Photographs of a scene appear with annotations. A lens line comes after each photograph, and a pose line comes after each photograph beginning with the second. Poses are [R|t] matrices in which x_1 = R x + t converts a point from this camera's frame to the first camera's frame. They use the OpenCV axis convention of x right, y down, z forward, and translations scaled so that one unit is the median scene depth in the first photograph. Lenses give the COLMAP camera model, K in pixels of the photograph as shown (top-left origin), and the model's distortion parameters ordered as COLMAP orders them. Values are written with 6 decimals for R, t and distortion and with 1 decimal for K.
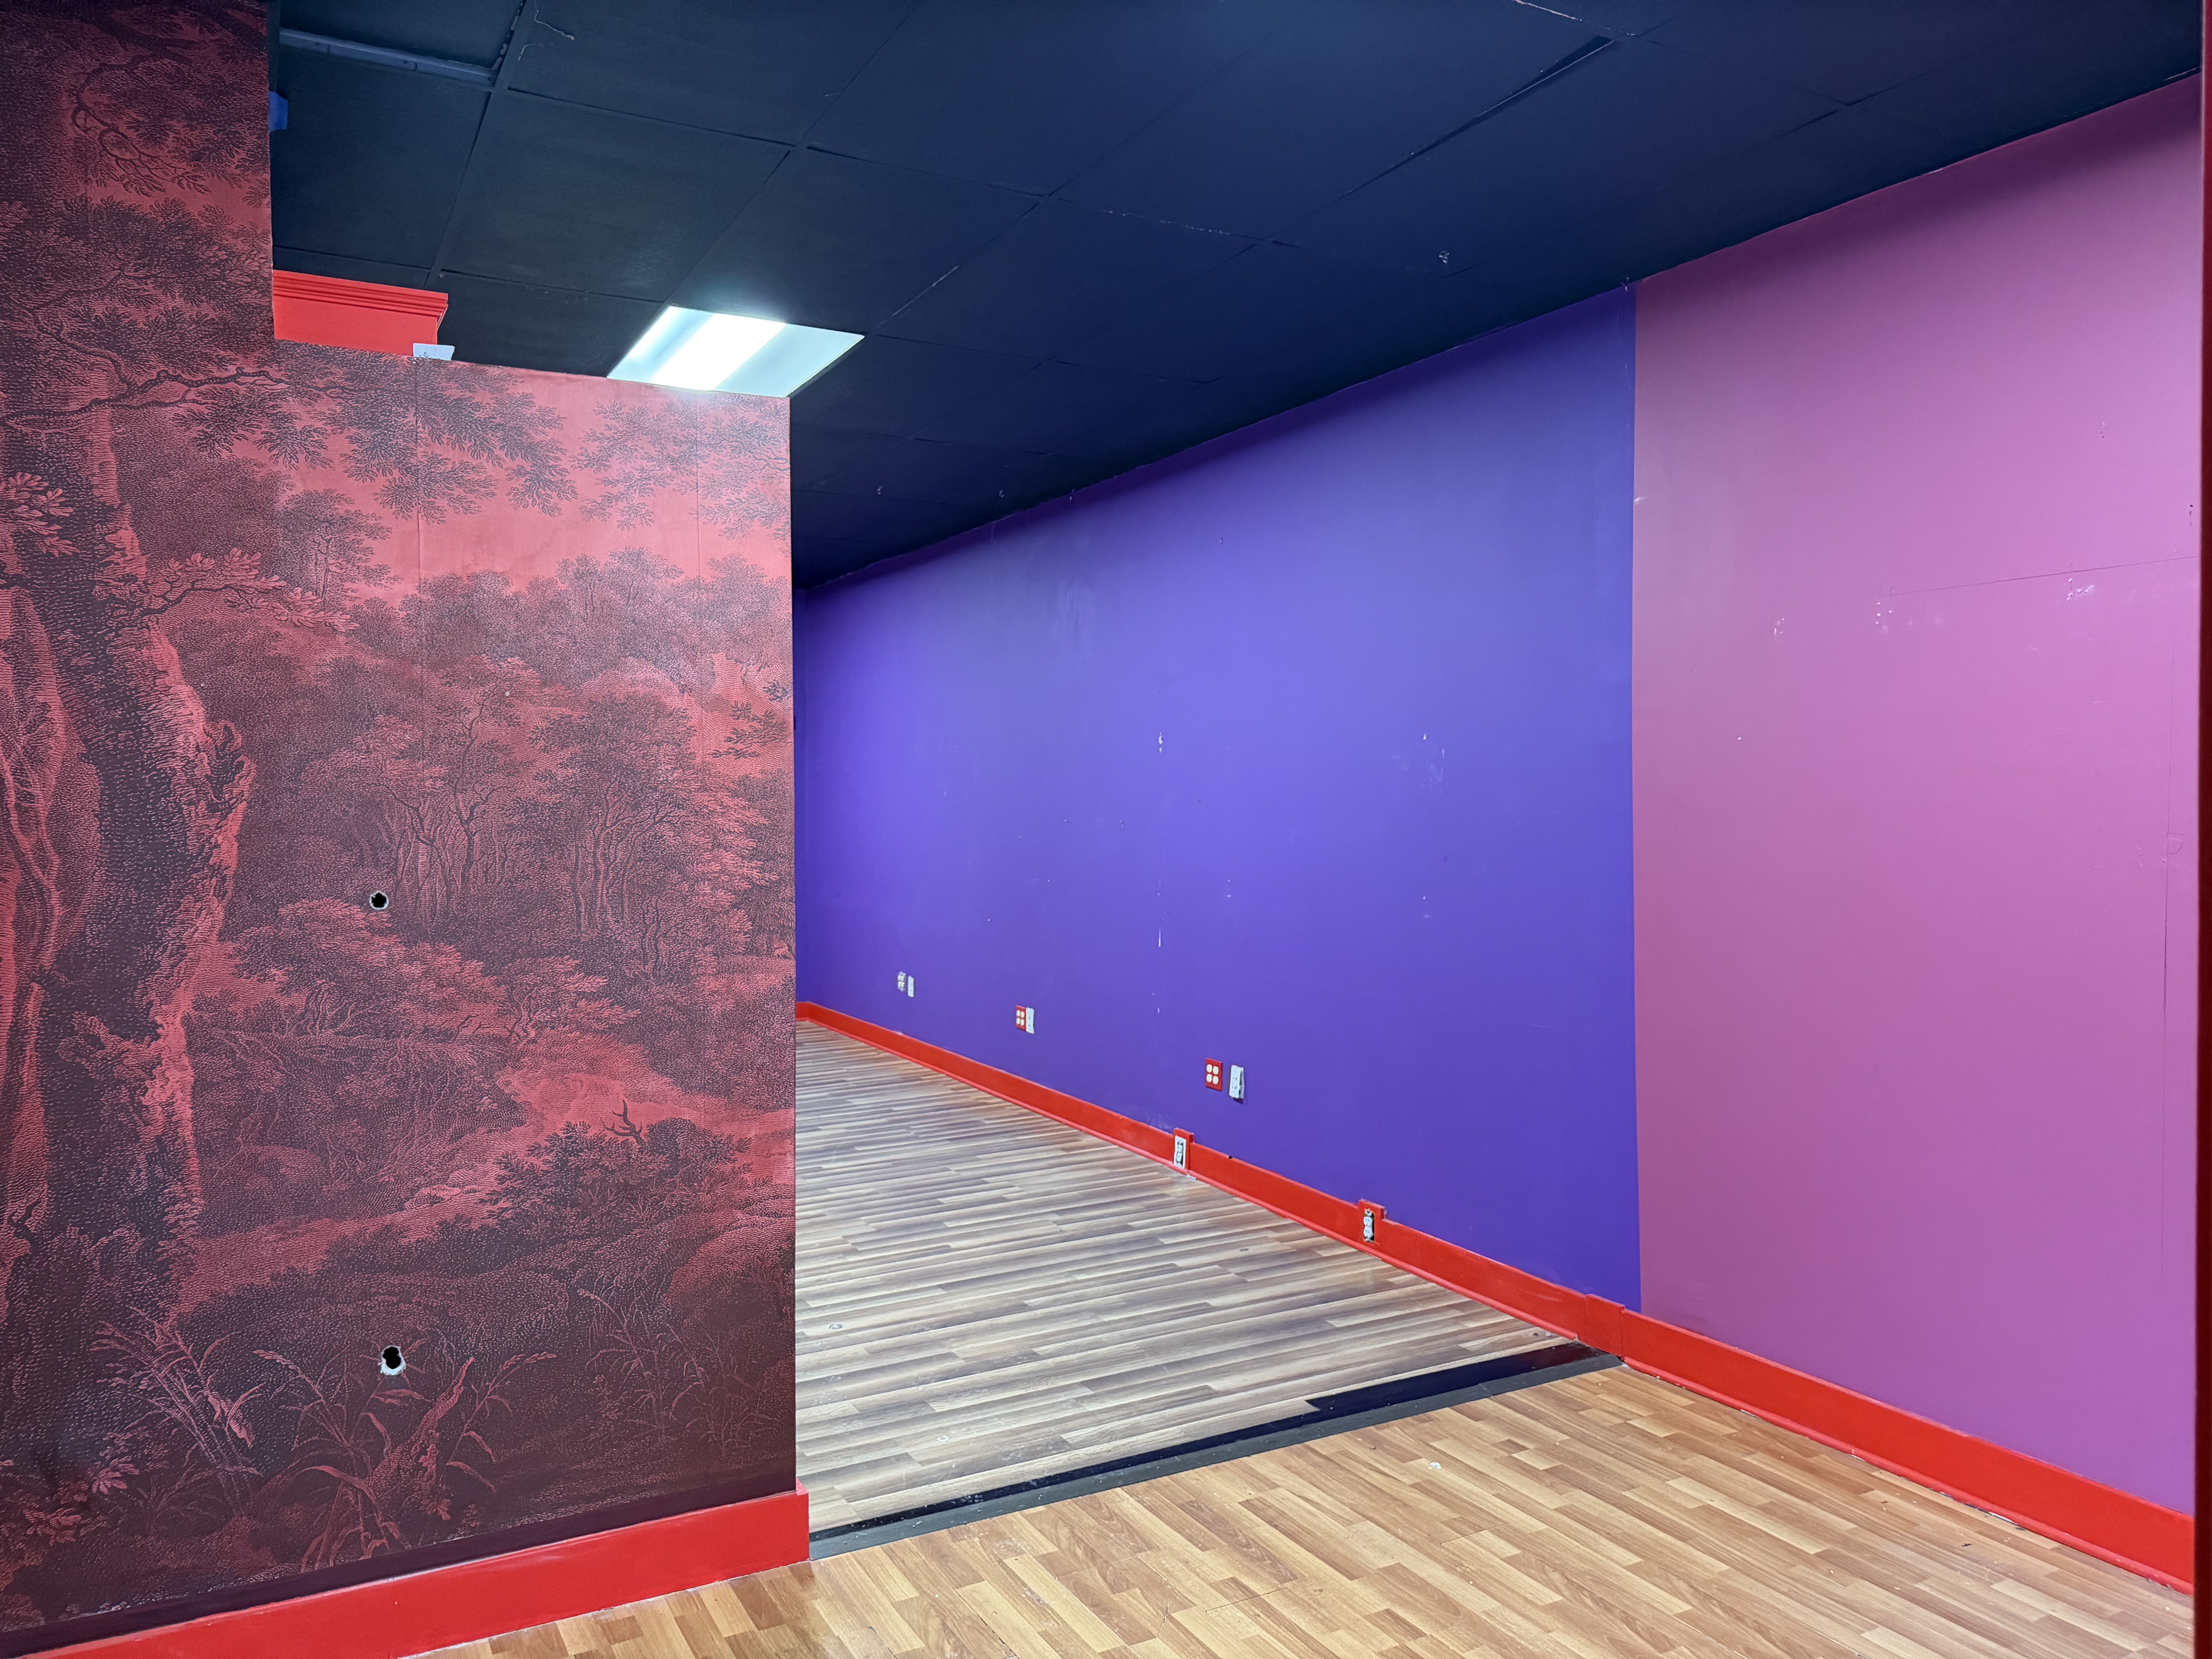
lens RADIAL K [[1603.3, 0, 1131.7], [0, 1603.3, 823.8], [0, 0, 1]] dist [0.038576, -0.051763]
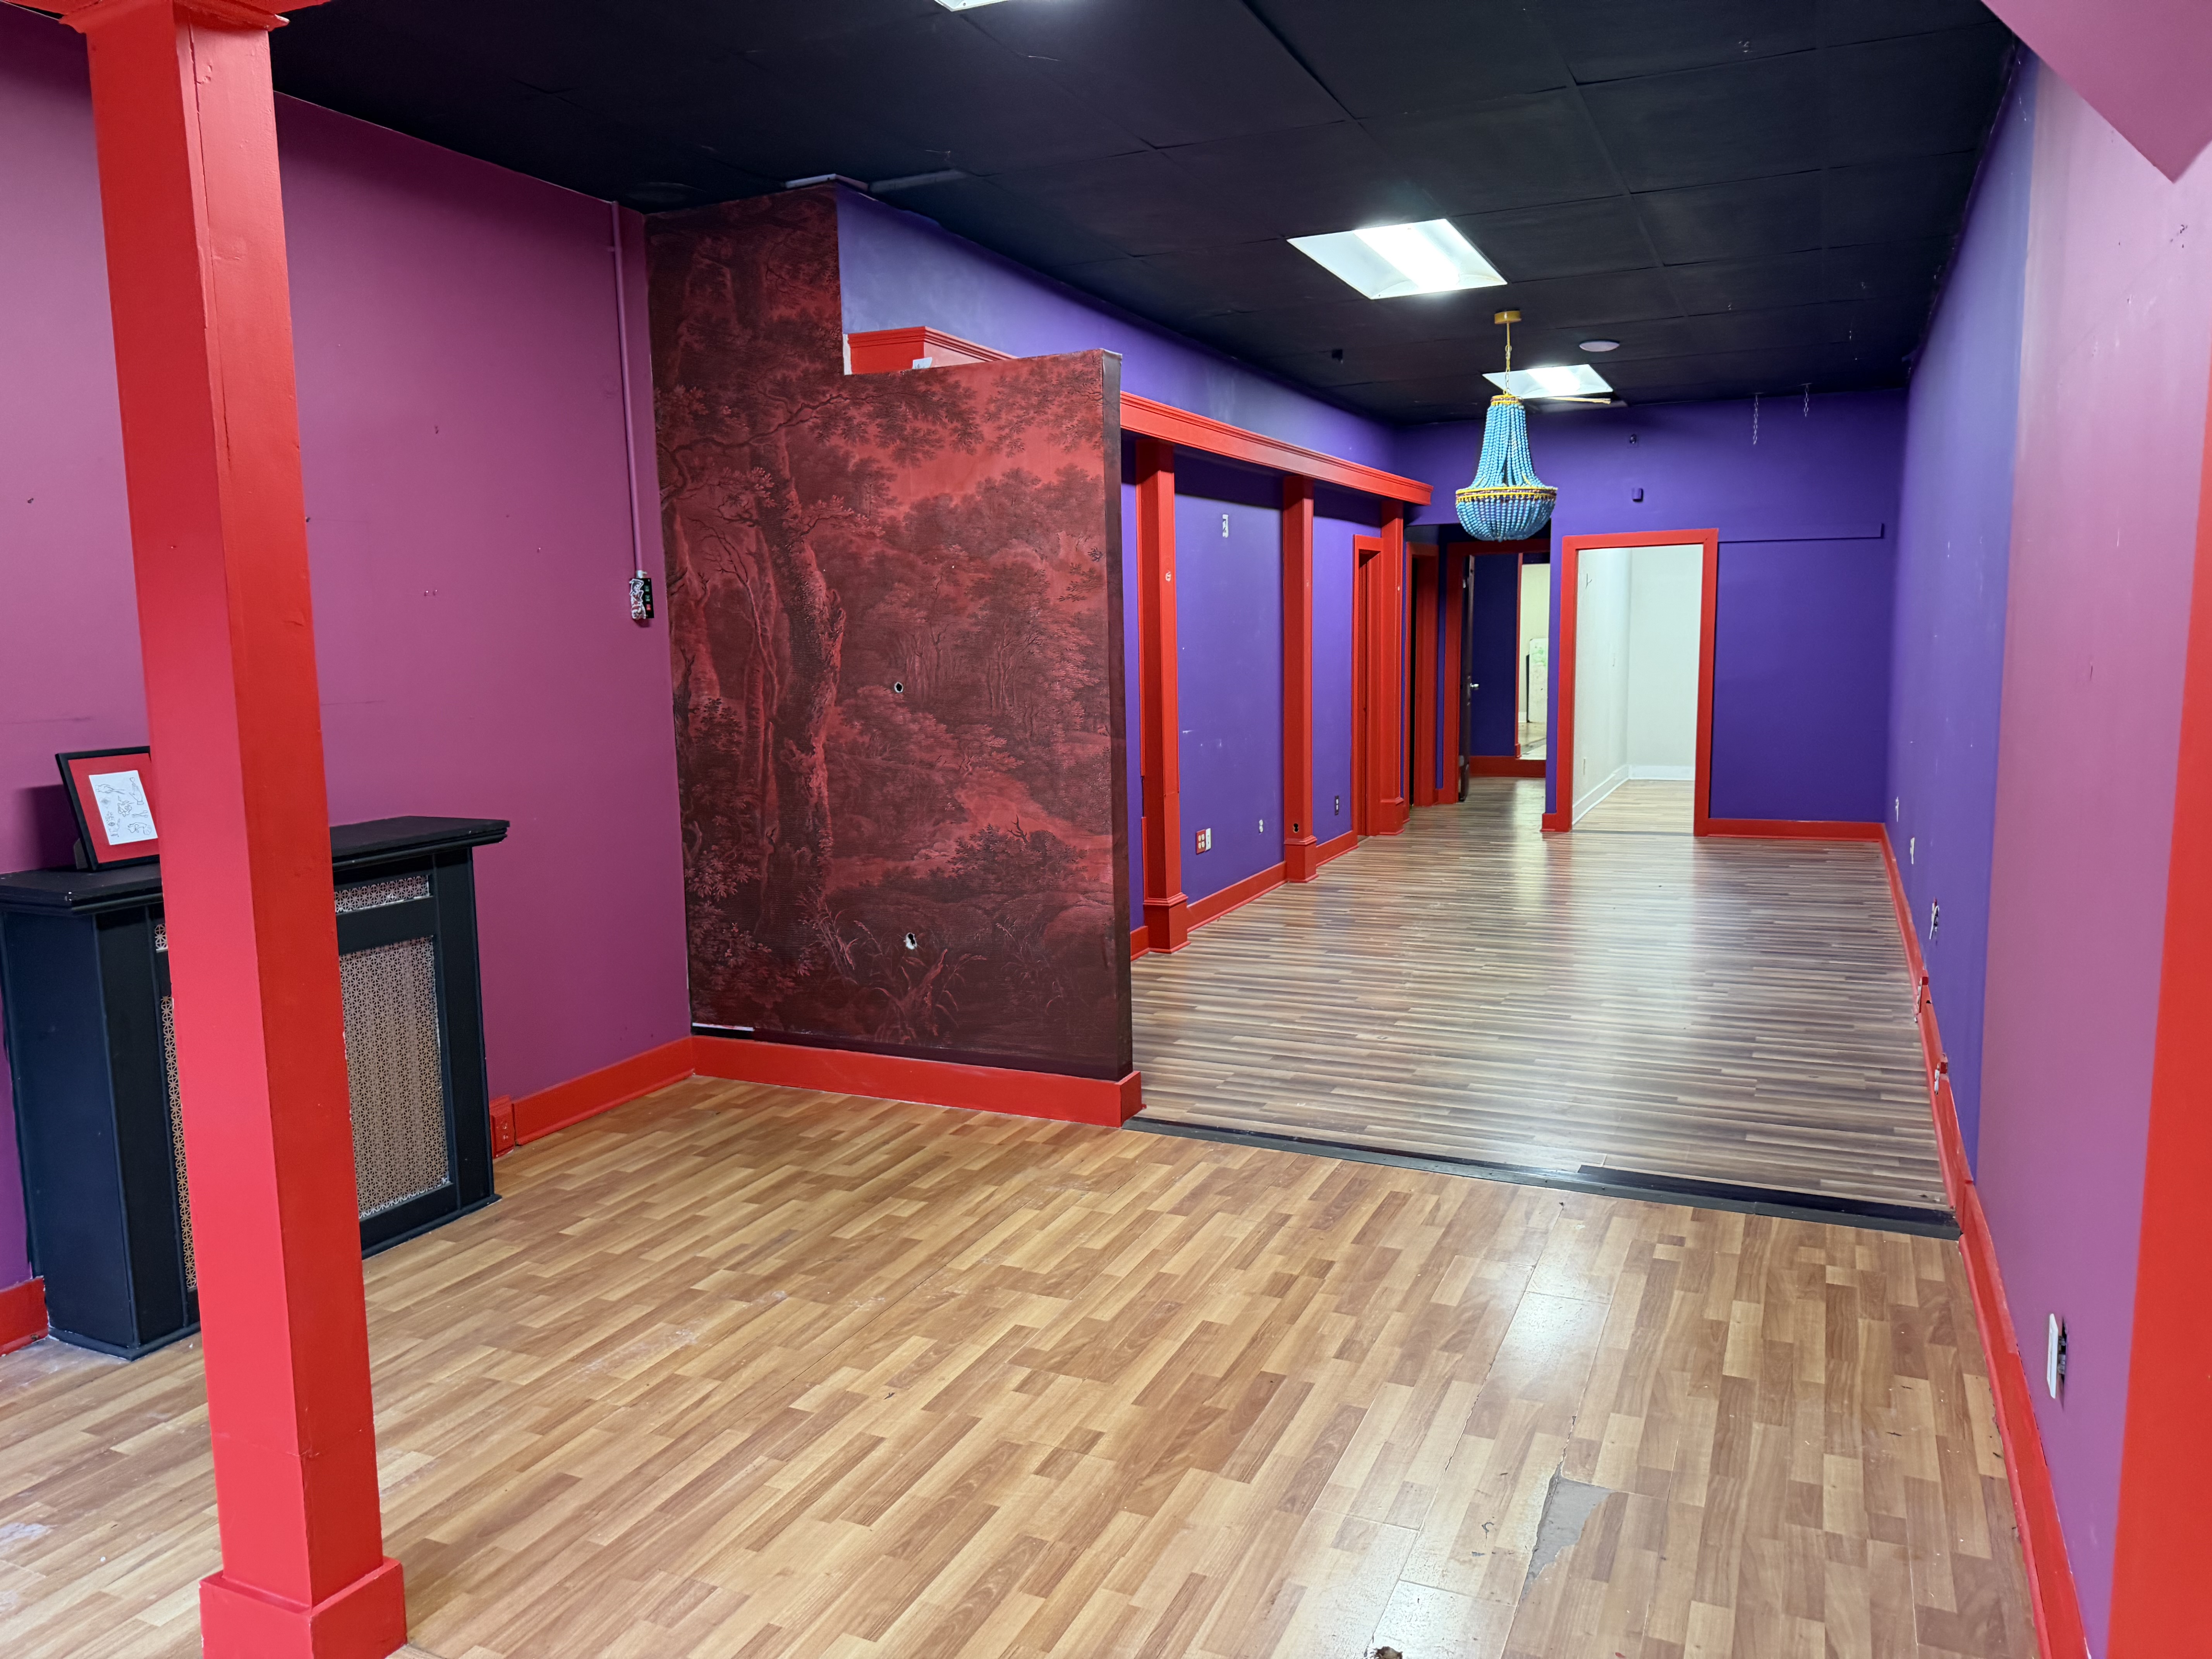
lens RADIAL K [[1548.0, 0, 1106.0], [0, 1548.0, 829.5], [0, 0, 1]] dist [0.151519, -0.264441]
pose [[0.591311, 0.093159, -0.801045, 1.044825], [-0.002984, 0.993551, 0.113344, 0.007758], [0.806438, -0.064631, 0.587776, 0.151814]]
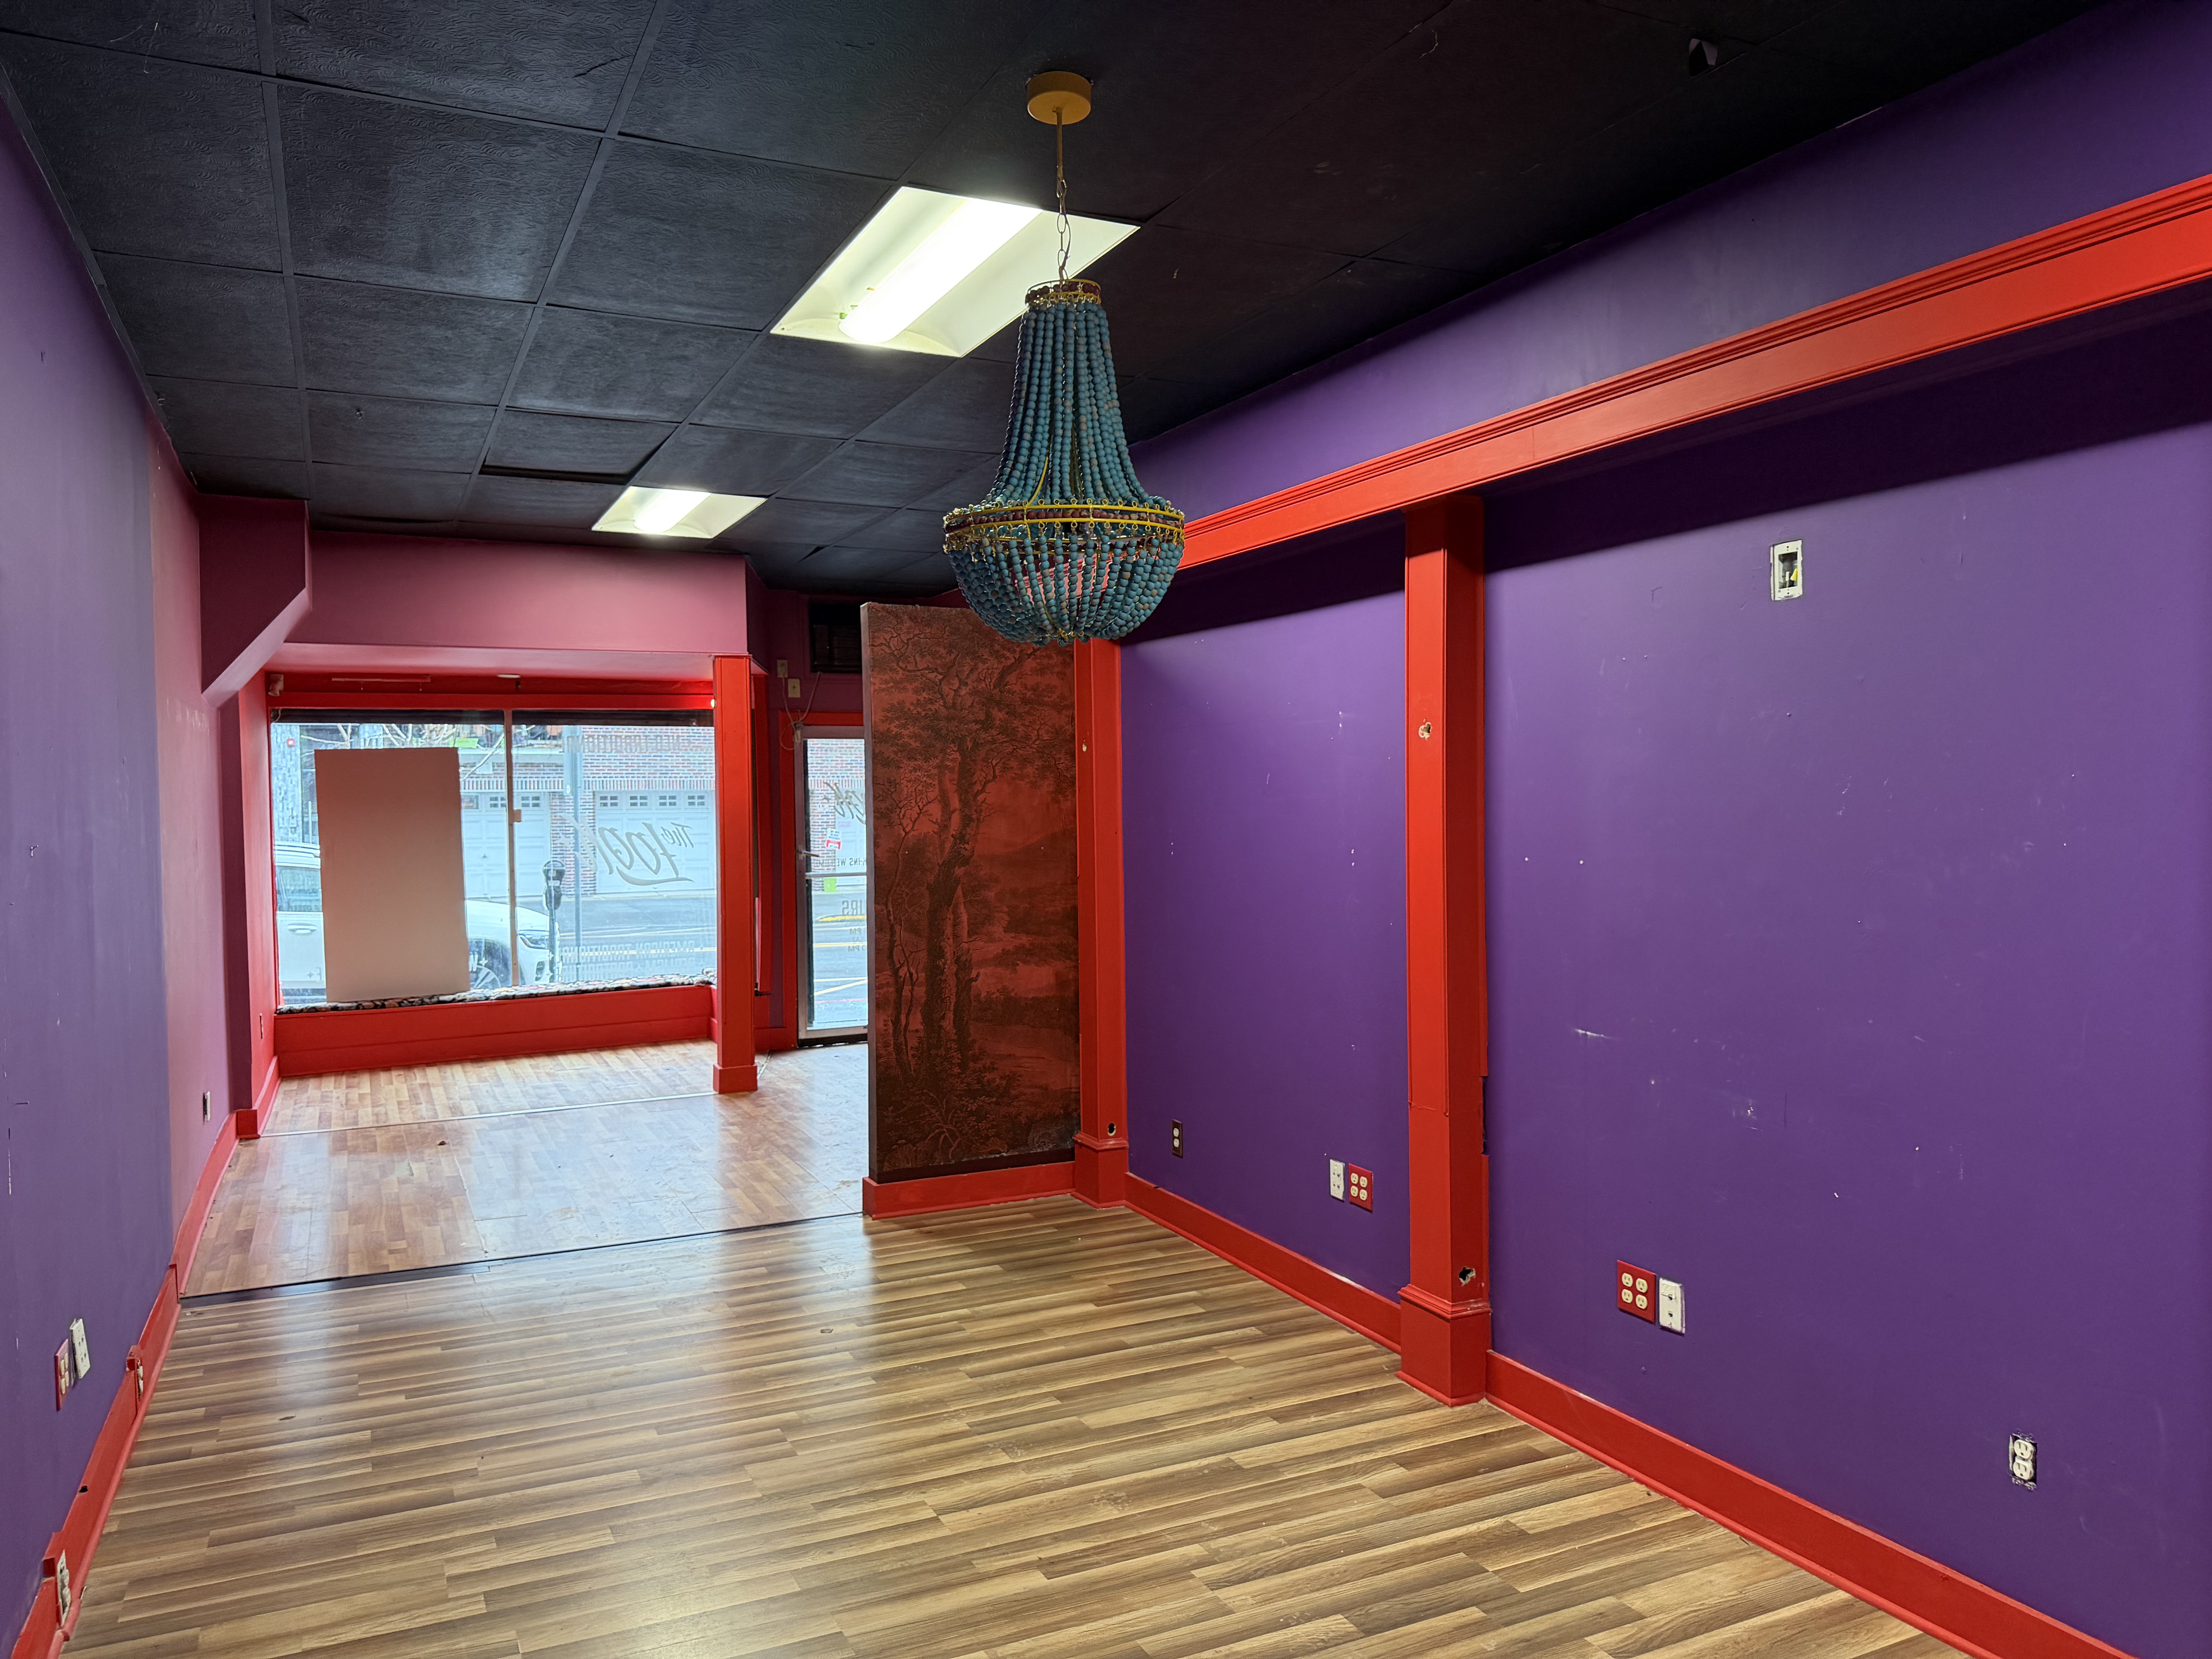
lens RADIAL K [[1603.3, 0, 1131.7], [0, 1603.3, 823.8], [0, 0, 1]] dist [0.038576, -0.051763]
pose [[-0.998419, 0.004286, 0.056038, -0.684516], [0.006844, 0.998940, 0.045528, -0.095645], [-0.055784, 0.045840, -0.997390, 3.134596]]
